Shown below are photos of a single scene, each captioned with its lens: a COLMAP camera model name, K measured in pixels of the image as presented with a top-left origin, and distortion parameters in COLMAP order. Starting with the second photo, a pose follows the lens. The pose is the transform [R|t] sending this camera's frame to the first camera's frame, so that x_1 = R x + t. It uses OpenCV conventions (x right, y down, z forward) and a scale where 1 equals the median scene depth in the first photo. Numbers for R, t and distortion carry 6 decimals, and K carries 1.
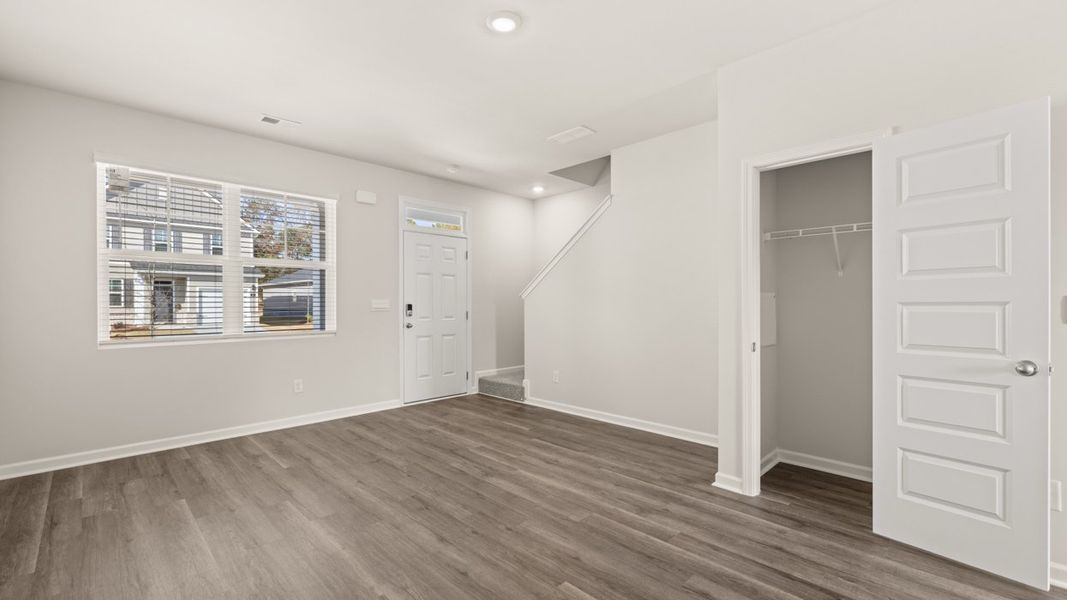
lens RADIAL K [[443.3, 0, 533.5], [0, 443.3, 300.0], [0, 0, 1]] dist [-0.000445, -0.000034]
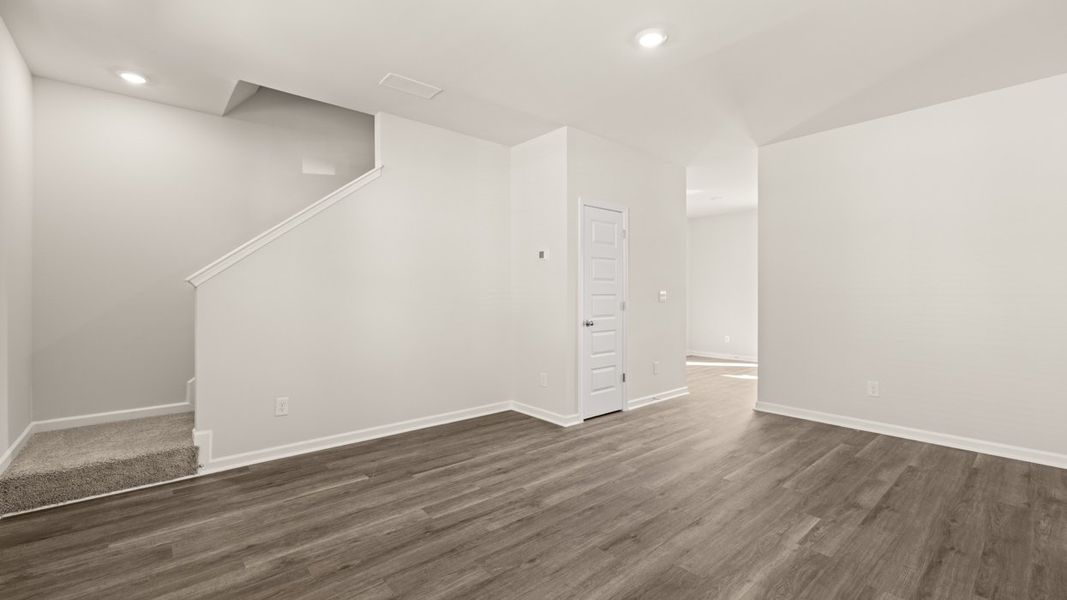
lens RADIAL K [[443.3, 0, 533.5], [0, 443.3, 300.0], [0, 0, 1]] dist [-0.000445, -0.000034]
pose [[0.081107, -0.011312, 0.996641, -0.784435], [-0.008094, 0.999895, 0.012008, 0.010551], [-0.996673, -0.009041, 0.081007, 0.814681]]
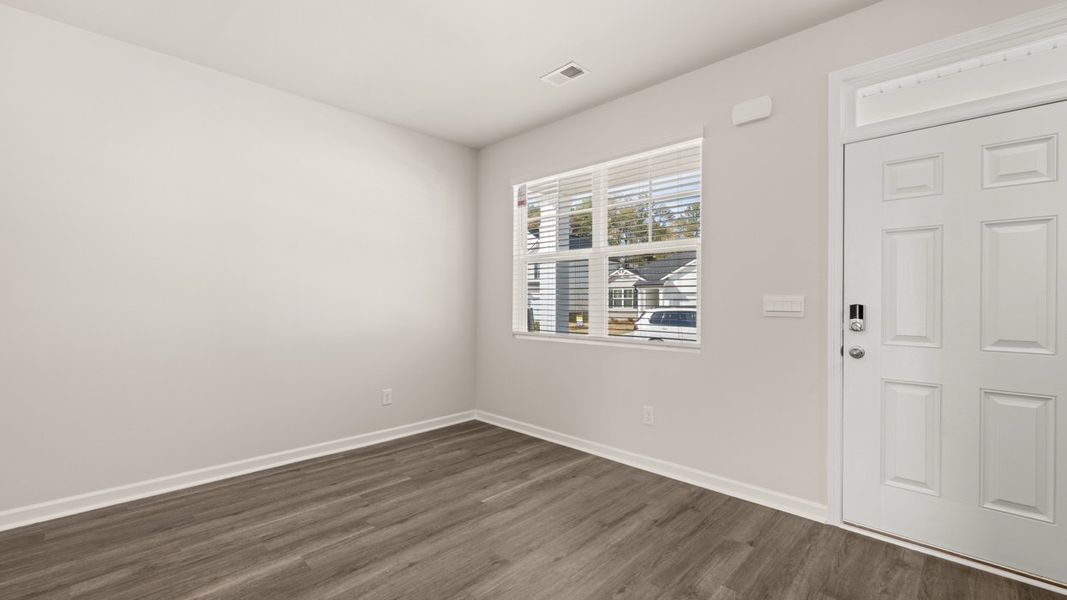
lens RADIAL K [[443.3, 0, 533.5], [0, 443.3, 300.0], [0, 0, 1]] dist [-0.000445, -0.000034]
pose [[0.017099, -0.002794, -0.999850, 0.233004], [-0.001738, 0.999995, -0.002825, 0.009663], [0.999852, 0.001786, 0.017094, 0.970268]]
